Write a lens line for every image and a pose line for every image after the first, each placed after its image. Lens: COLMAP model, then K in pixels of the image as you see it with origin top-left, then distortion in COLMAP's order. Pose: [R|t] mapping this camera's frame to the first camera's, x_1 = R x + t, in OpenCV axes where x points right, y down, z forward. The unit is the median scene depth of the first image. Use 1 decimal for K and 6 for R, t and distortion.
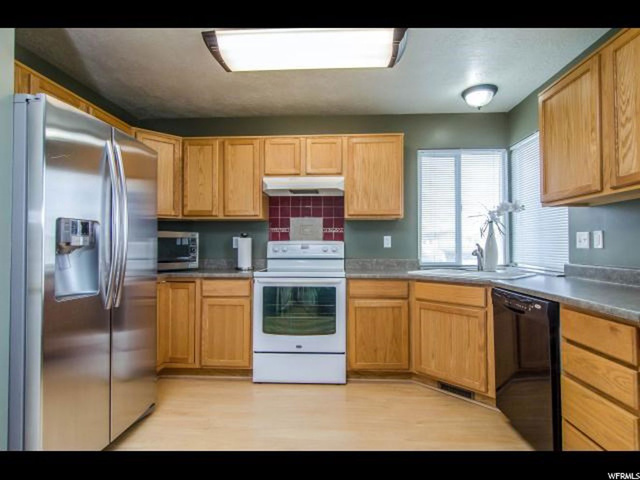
lens RADIAL K [[348.3, 0, 320.0], [0, 348.3, 240.0], [0, 0, 1]] dist [0.000946, -0.000394]
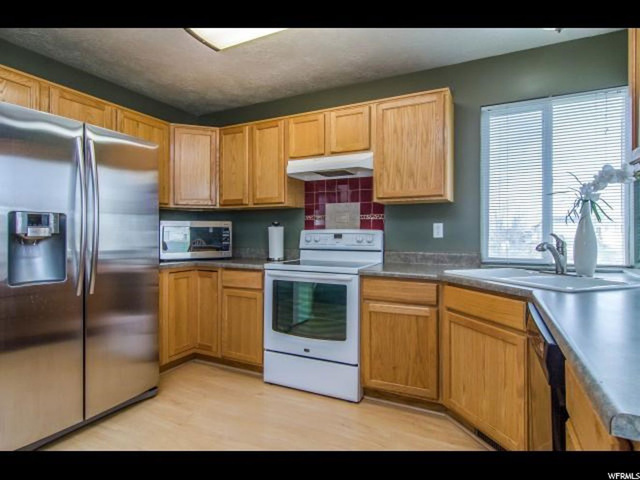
lens RADIAL K [[350.6, 0, 318.3], [0, 350.6, 233.6], [0, 0, 1]] dist [0.001053, -0.000115]
pose [[0.916280, 0.001838, -0.400535, 0.307152], [0.005608, 0.999833, 0.017416, -0.004033], [0.400500, -0.018204, 0.916116, 0.195999]]
